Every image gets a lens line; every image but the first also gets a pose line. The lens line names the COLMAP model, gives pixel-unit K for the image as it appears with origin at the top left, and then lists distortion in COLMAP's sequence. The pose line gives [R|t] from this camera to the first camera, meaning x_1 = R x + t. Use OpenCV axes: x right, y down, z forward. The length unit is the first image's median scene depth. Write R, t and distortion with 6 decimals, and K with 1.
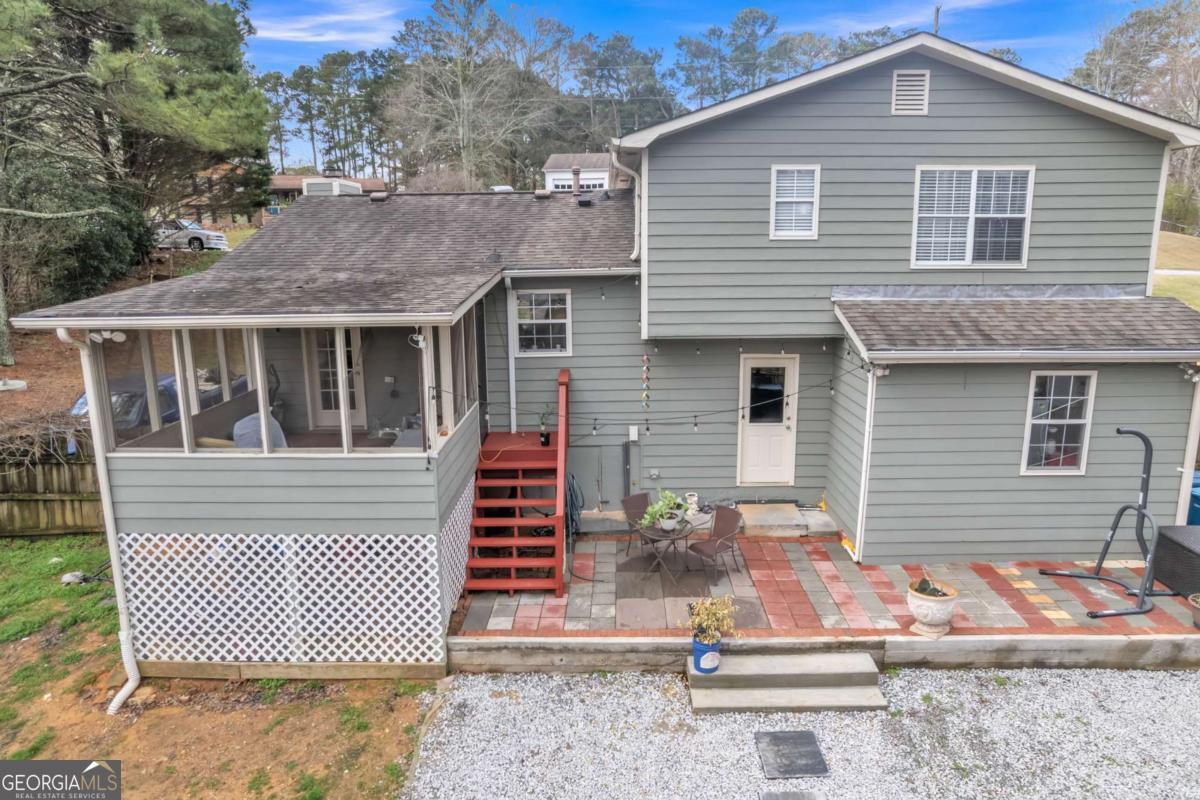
lens RADIAL K [[776.2, 0, 600.8], [0, 776.2, 402.7], [0, 0, 1]] dist [-0.074366, 0.071058]
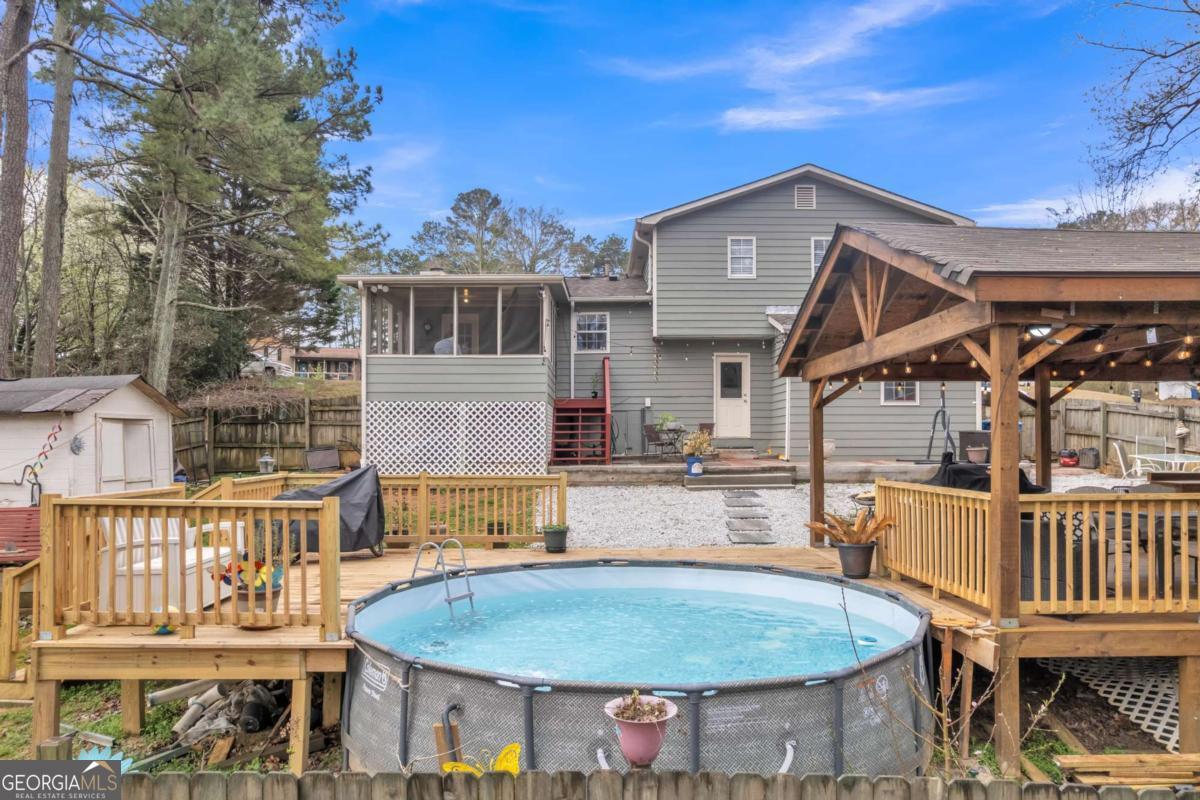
lens RADIAL K [[790.6, 0, 604.7], [0, 790.6, 444.9], [0, 0, 1]] dist [-0.049944, 0.045687]
pose [[0.999844, 0.005799, 0.016676, -0.082026], [-0.002273, 0.978934, -0.204167, 0.513360], [-0.017509, 0.204097, 0.978794, -0.635852]]
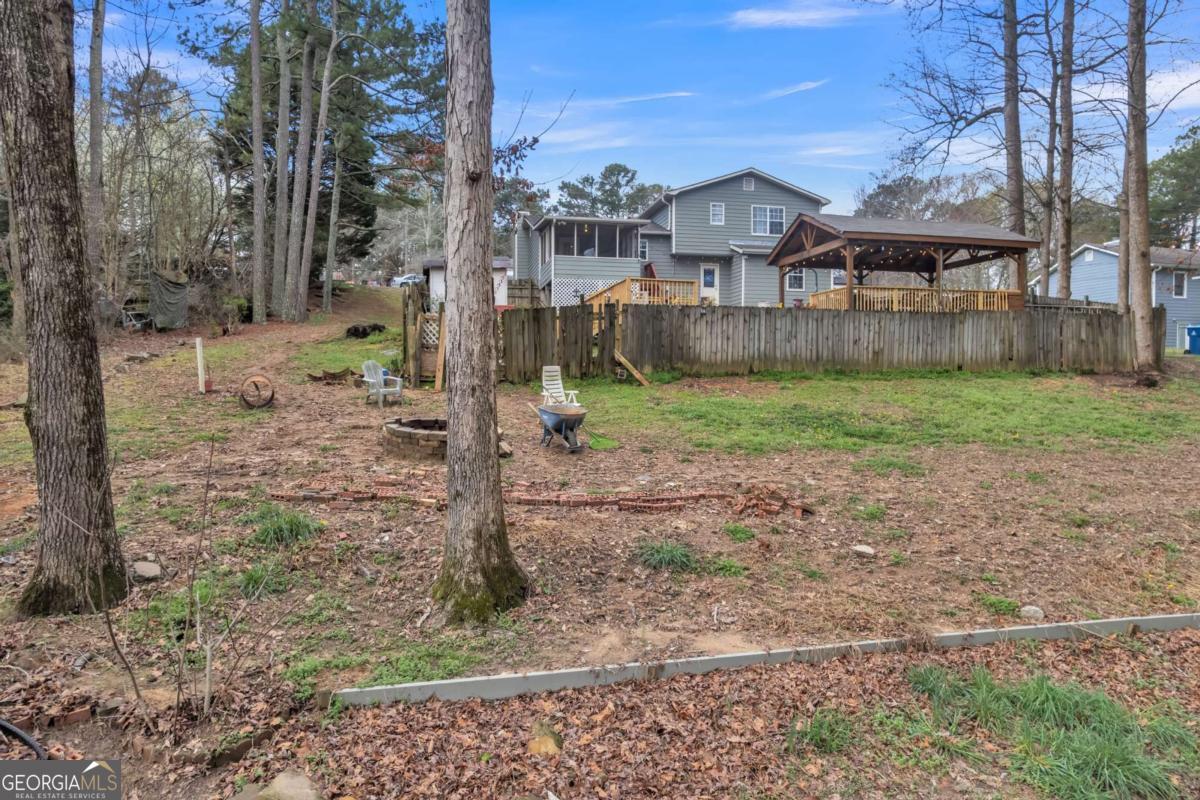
lens RADIAL K [[789.1, 0, 595.1], [0, 789.1, 381.7], [0, 0, 1]] dist [-0.050725, 0.028459]
pose [[0.981329, 0.010932, 0.192024, -0.913798], [0.028140, 0.979480, -0.199567, 1.116814], [-0.190265, 0.201244, 0.960885, -2.023937]]
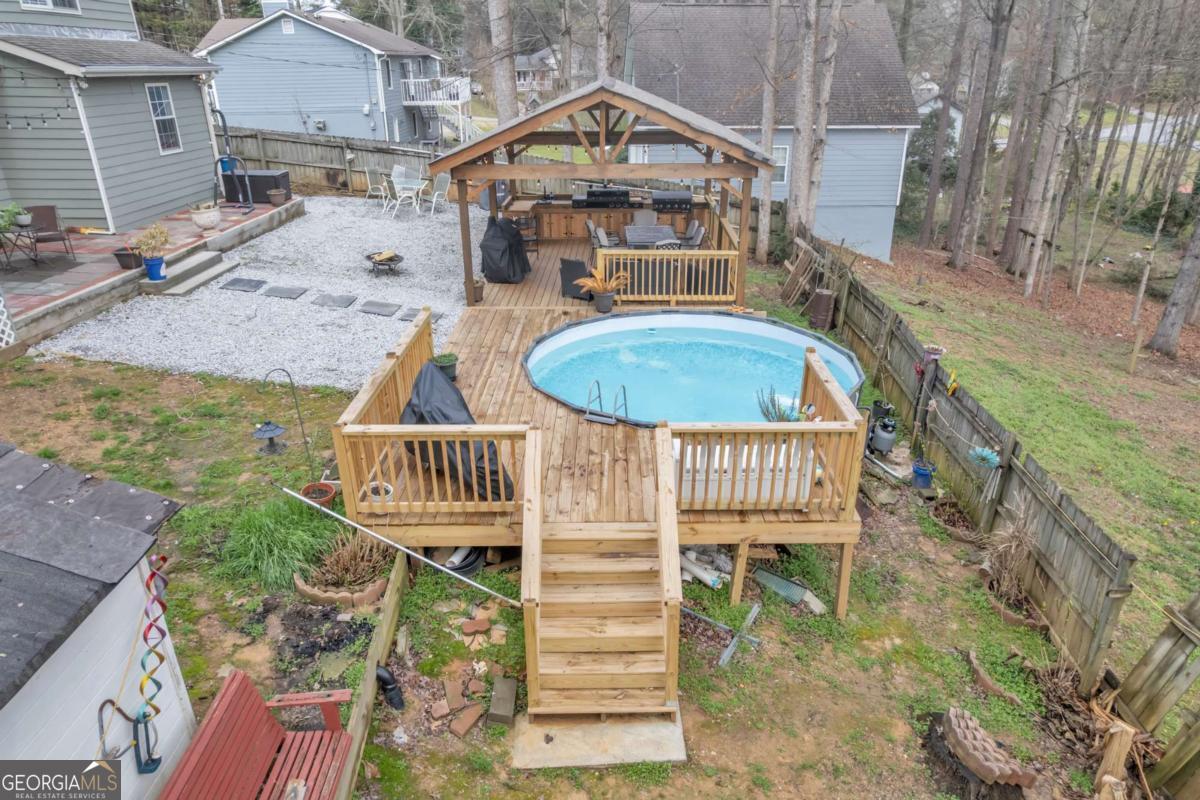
lens RADIAL K [[776.2, 0, 600.8], [0, 776.2, 402.7], [0, 0, 1]] dist [-0.074366, 0.071058]
pose [[0.032395, -0.400333, 0.915797, -1.037462], [0.207286, 0.899047, 0.385678, 0.130843], [-0.977744, 0.177337, 0.112108, 0.017535]]
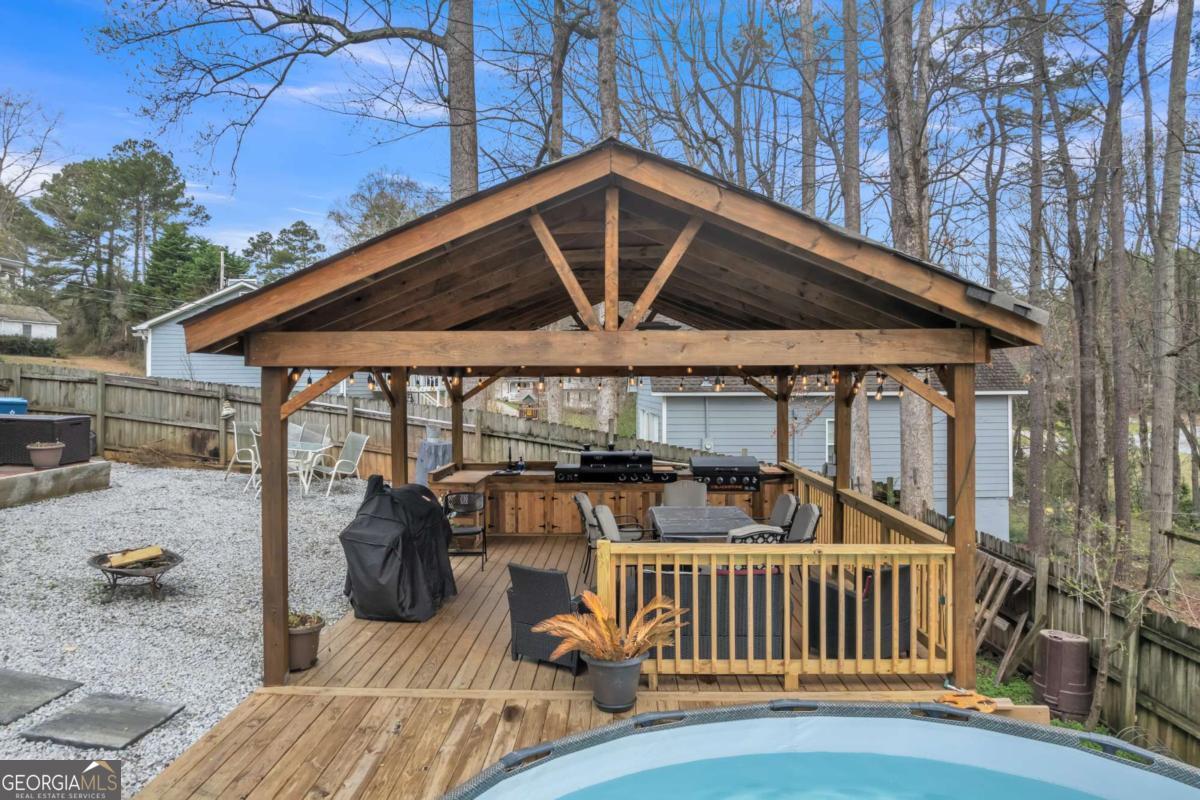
lens RADIAL K [[786.0, 0, 598.5], [0, 786.0, 373.8], [0, 0, 1]] dist [-0.070240, 0.069016]
pose [[0.036291, 0.025171, 0.999024, -0.303032], [0.203630, 0.978523, -0.032052, 0.298791], [-0.978375, 0.204595, 0.030386, 0.081172]]
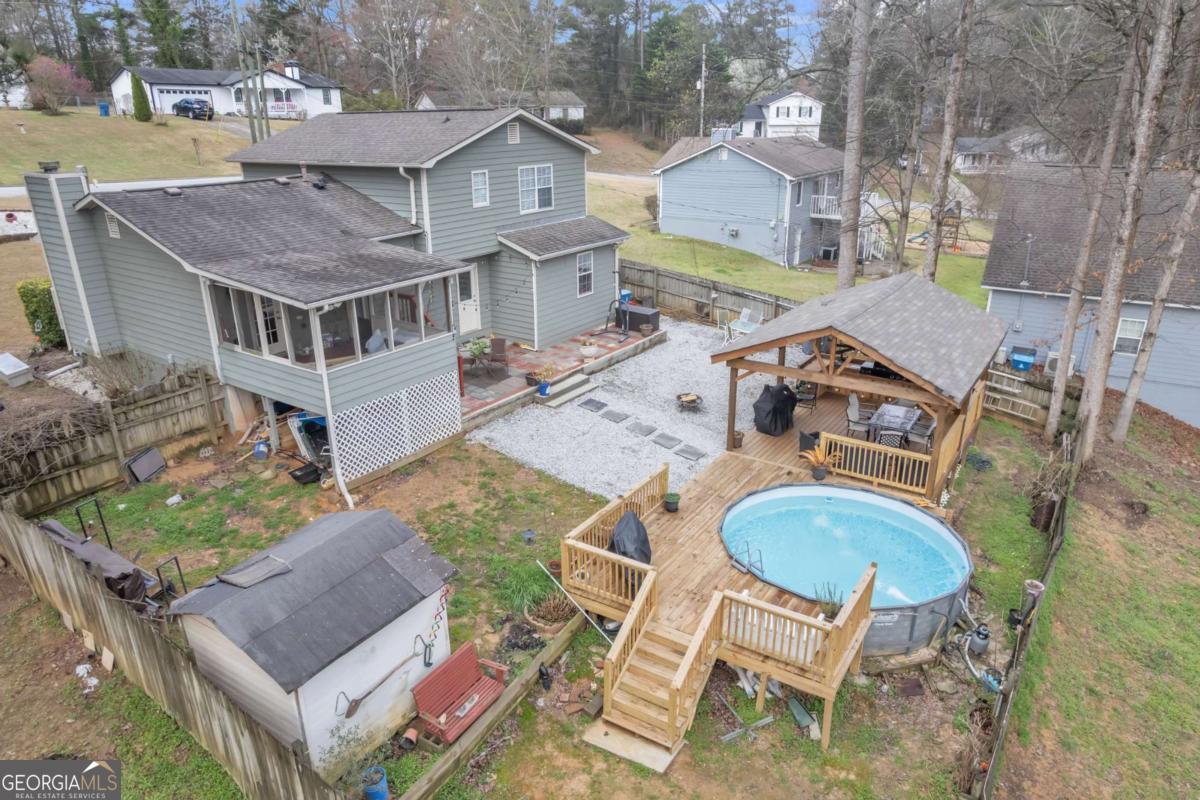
lens RADIAL K [[776.2, 0, 600.8], [0, 776.2, 402.7], [0, 0, 1]] dist [-0.074366, 0.071058]
pose [[0.567337, -0.288256, 0.771386, -1.327260], [0.170231, 0.957553, 0.232623, -0.138751], [-0.805698, -0.000662, 0.592326, -0.480483]]
